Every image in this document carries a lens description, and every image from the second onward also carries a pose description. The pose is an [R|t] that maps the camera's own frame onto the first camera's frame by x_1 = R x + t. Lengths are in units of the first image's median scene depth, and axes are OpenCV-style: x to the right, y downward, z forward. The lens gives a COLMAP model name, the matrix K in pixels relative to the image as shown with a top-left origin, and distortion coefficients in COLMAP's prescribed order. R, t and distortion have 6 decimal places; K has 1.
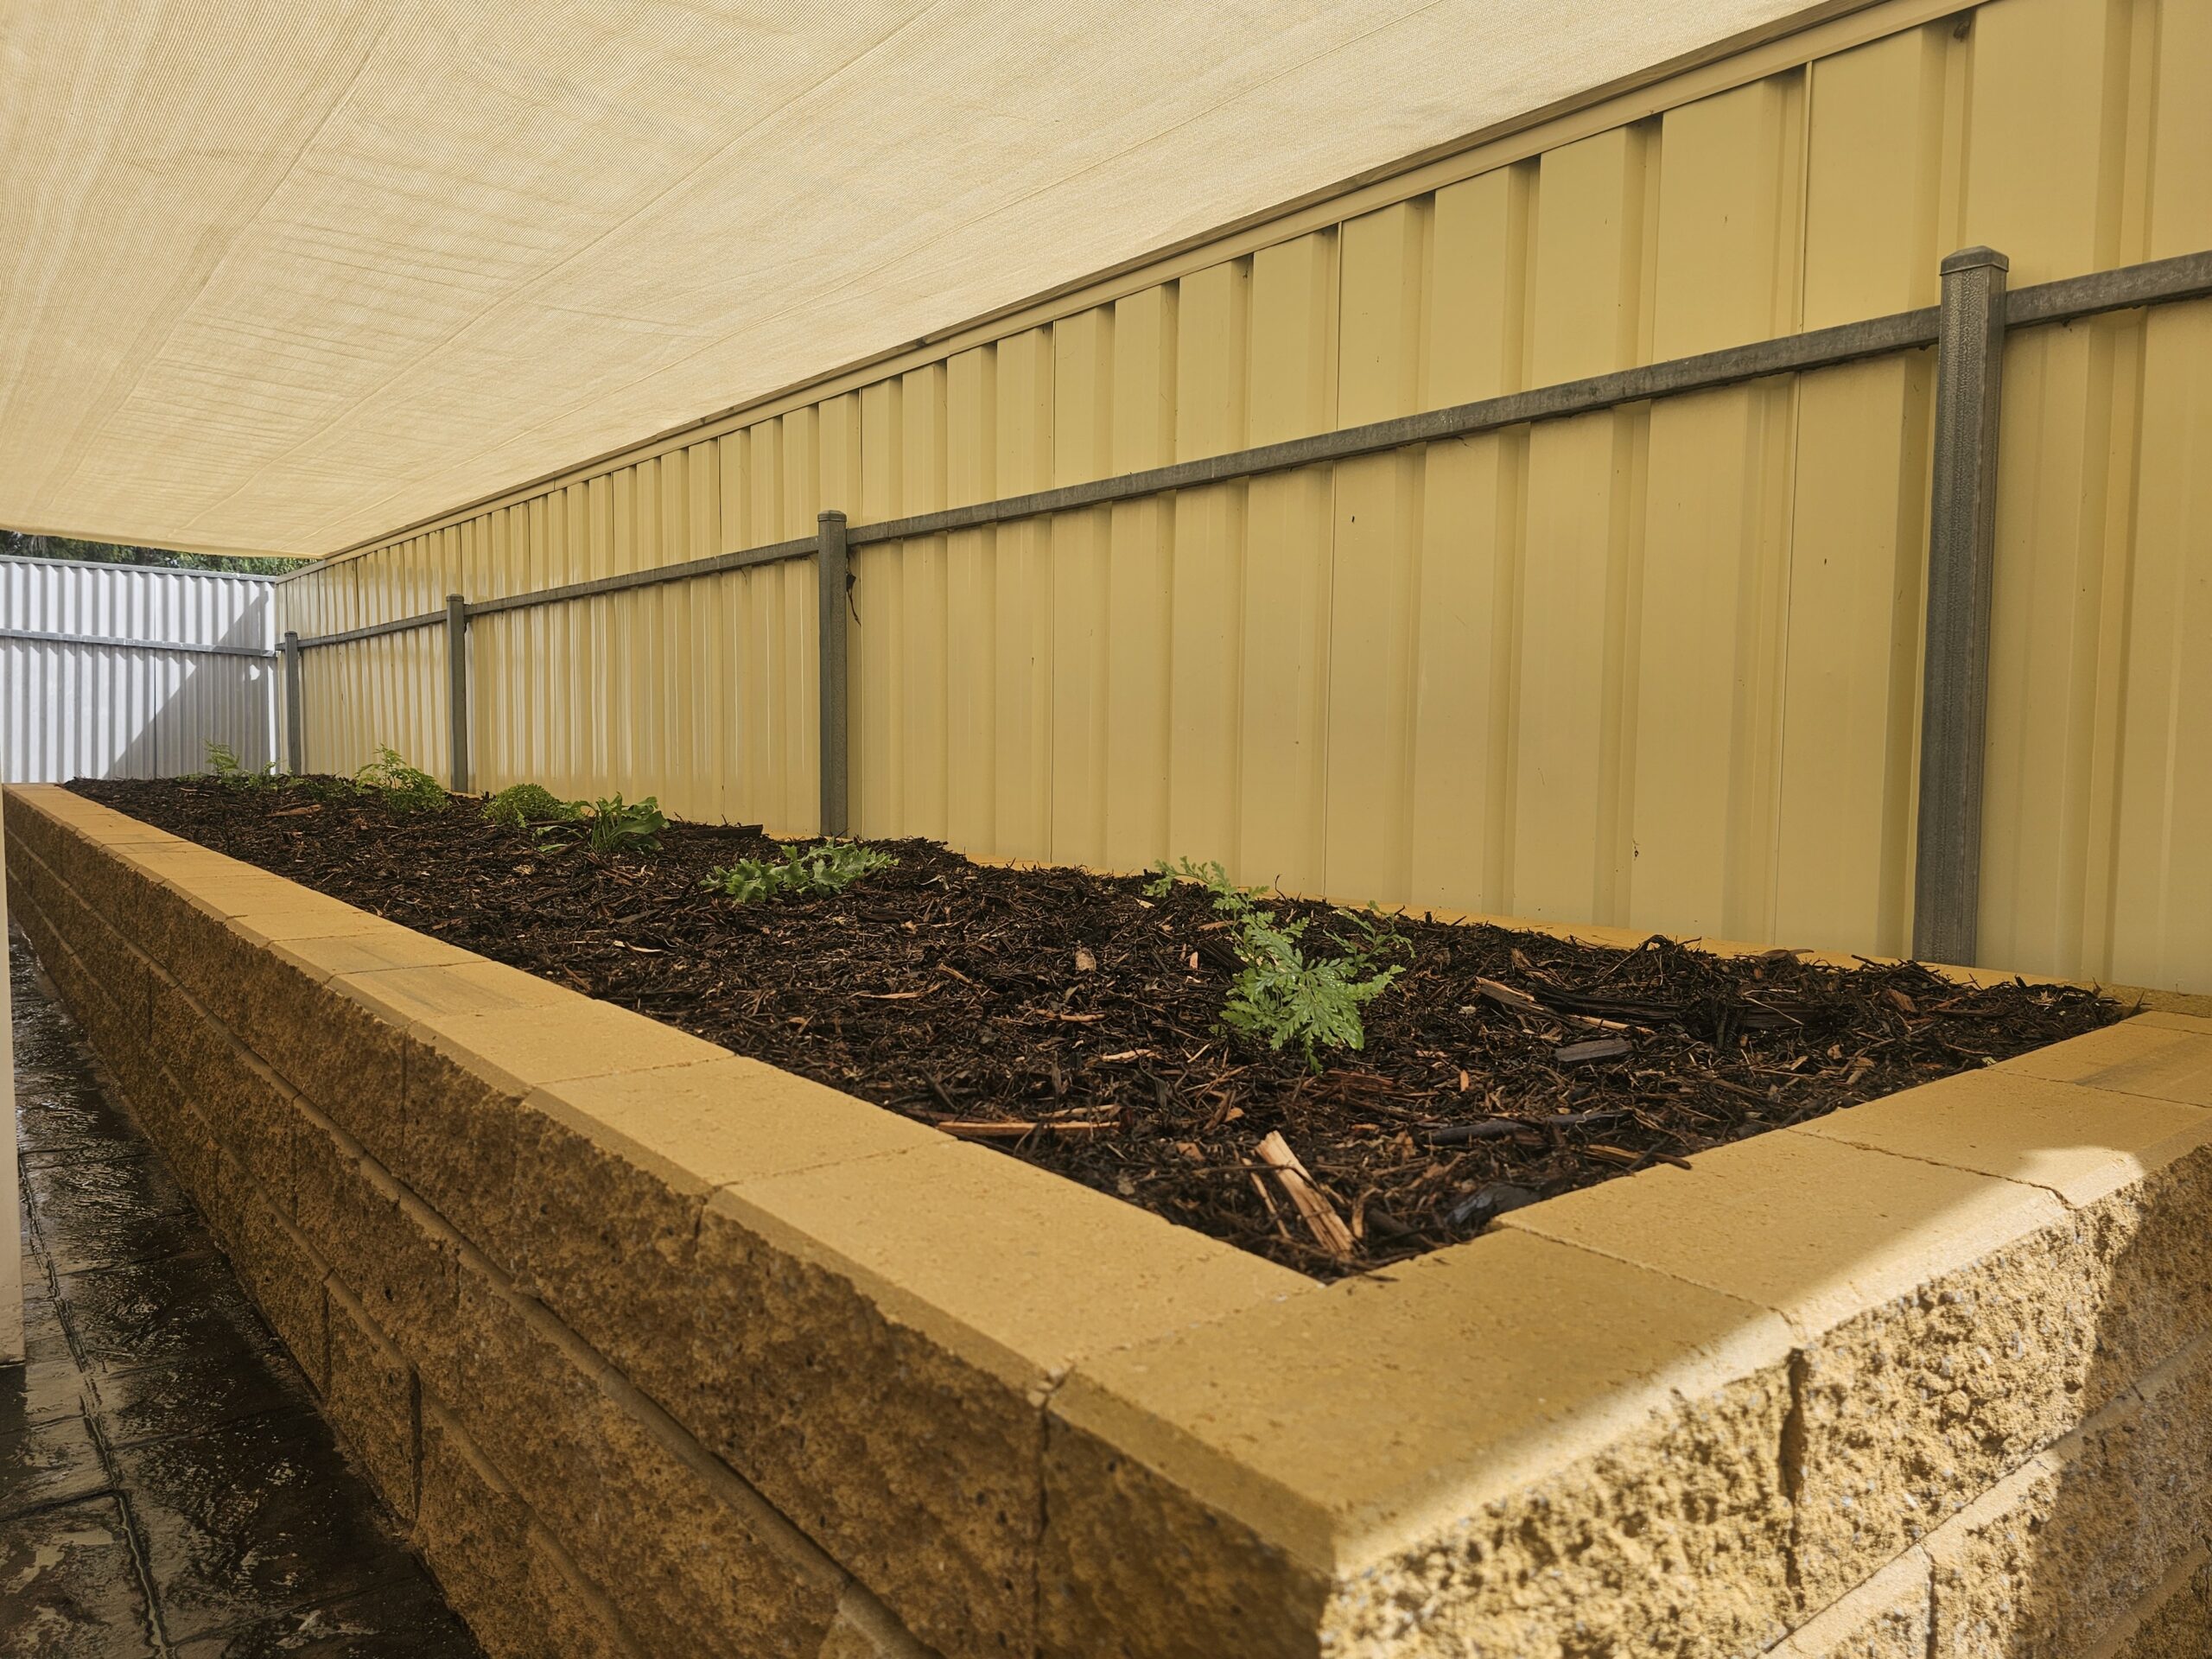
lens RADIAL K [[1474.4, 0, 1106.0], [0, 1474.4, 829.5], [0, 0, 1]] dist [0.048544, -0.051719]
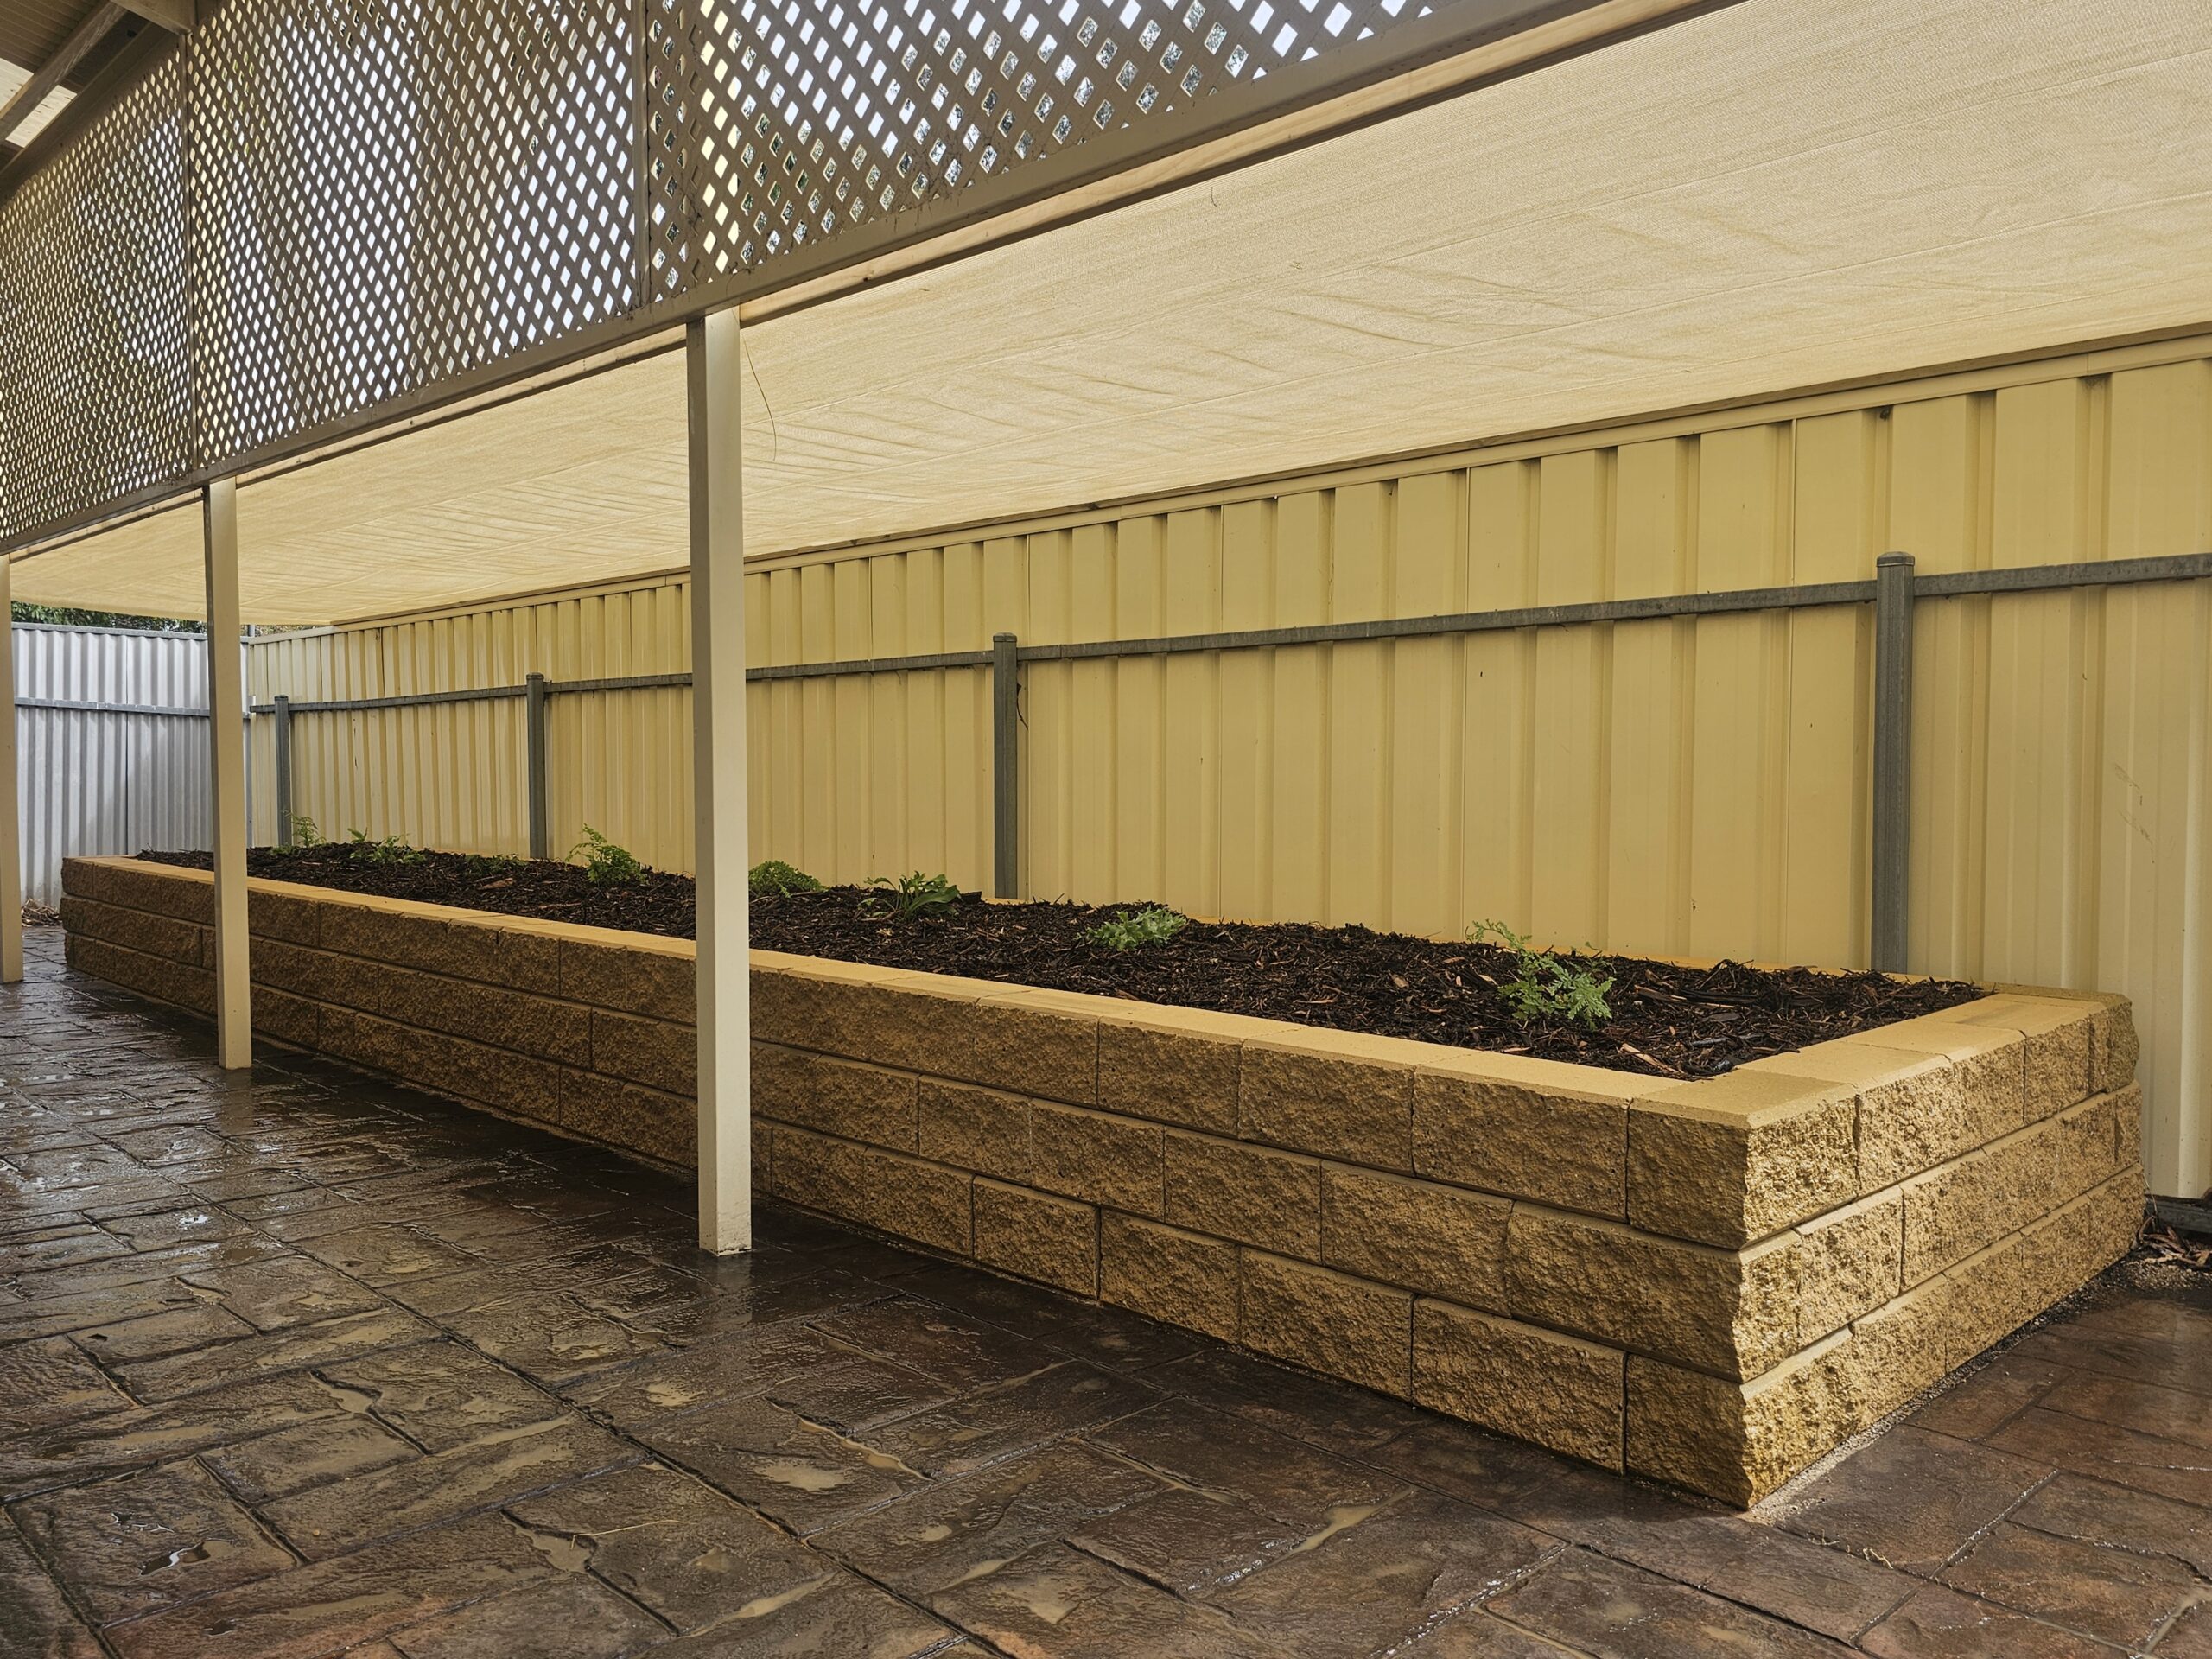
lens RADIAL K [[1695.7, 0, 1106.0], [0, 1695.7, 829.5], [0, 0, 1]] dist [0.061225, -0.091117]
pose [[0.995069, -0.014042, 0.098185, -0.495711], [0.016179, 0.999649, -0.020998, -0.044647], [-0.097855, 0.022483, 0.994947, -0.823511]]
